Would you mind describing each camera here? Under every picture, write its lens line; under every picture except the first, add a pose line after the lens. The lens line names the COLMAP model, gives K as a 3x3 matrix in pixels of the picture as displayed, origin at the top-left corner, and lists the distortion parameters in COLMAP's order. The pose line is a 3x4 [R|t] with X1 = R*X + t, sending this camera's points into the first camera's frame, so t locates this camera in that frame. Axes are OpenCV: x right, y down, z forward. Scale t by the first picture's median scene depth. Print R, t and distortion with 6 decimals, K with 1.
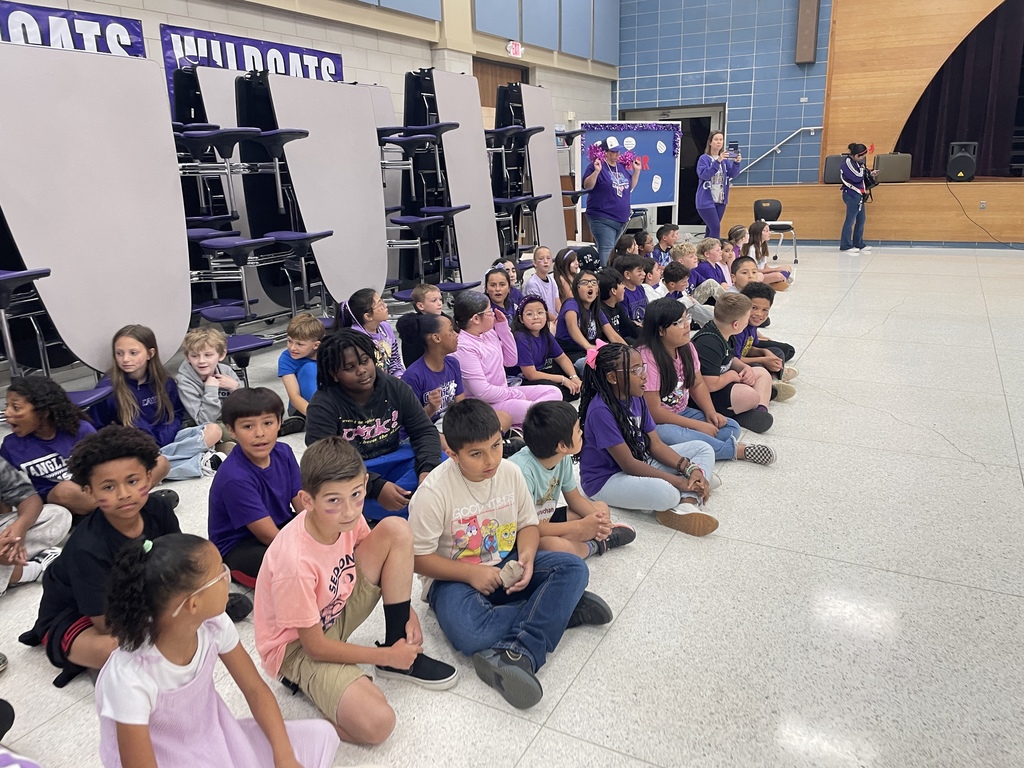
lens RADIAL K [[785.2, 0, 512.1], [0, 785.2, 385.3], [0, 0, 1]] dist [0.013062, -0.008496]
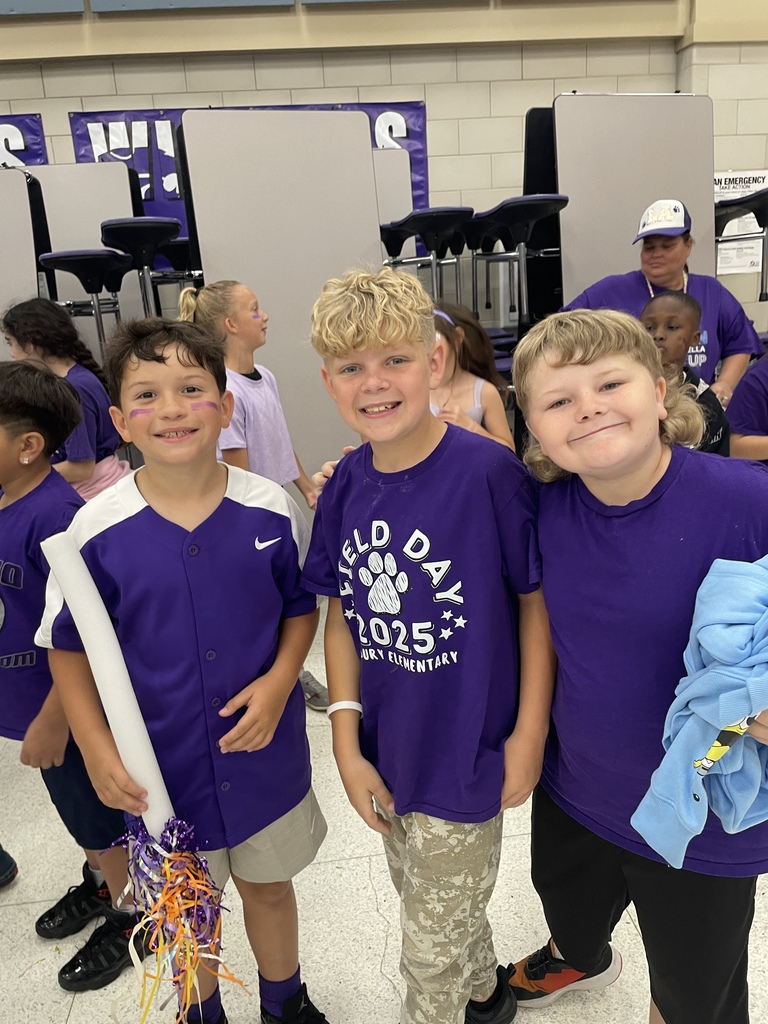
lens RADIAL K [[785.2, 0, 385.7], [0, 785.2, 513.5], [0, 0, 1]] dist [0.013062, -0.008496]
pose [[0.571505, 0.227707, -0.788373, 0.393582], [-0.180807, 0.972060, 0.149692, -0.243233], [0.800432, 0.056994, 0.596708, 0.782353]]
